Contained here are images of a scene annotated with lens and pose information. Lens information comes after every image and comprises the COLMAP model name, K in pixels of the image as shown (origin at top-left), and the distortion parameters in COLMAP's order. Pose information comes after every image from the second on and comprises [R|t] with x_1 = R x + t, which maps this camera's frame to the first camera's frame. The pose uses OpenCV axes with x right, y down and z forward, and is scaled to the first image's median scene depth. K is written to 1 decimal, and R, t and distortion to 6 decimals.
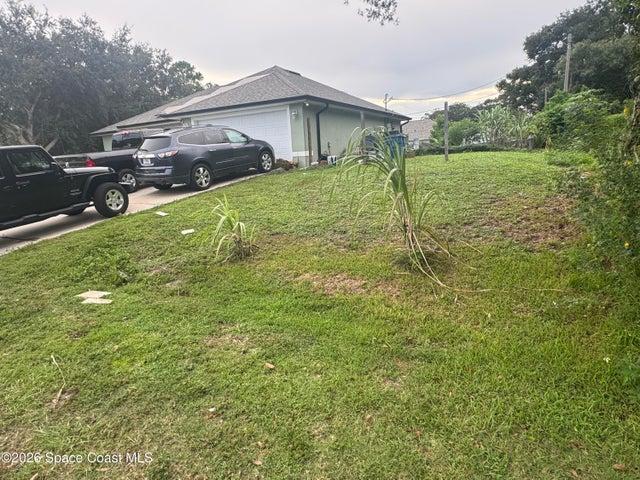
lens RADIAL K [[383.8, 0, 315.7], [0, 383.8, 240.9], [0, 0, 1]] dist [-0.001972, 0.000613]
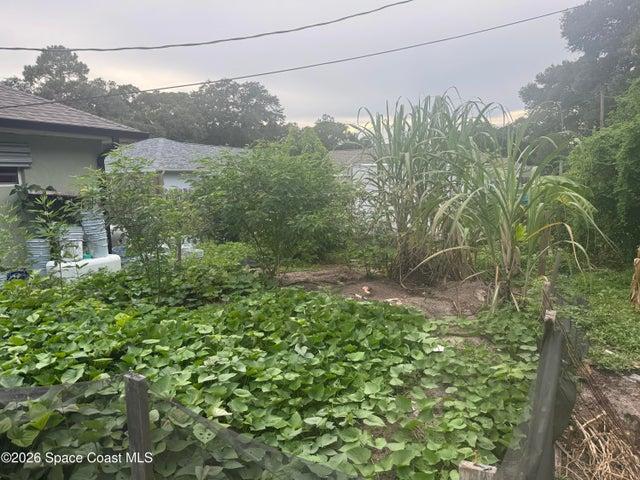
lens RADIAL K [[452.2, 0, 320.0], [0, 452.2, 240.0], [0, 0, 1]] dist [0.063247, -0.084984]
pose [[0.999359, 0.034911, -0.007919, 0.698106], [-0.035470, 0.995550, -0.087305, -0.386520], [0.004836, 0.087530, 0.996150, 1.208751]]
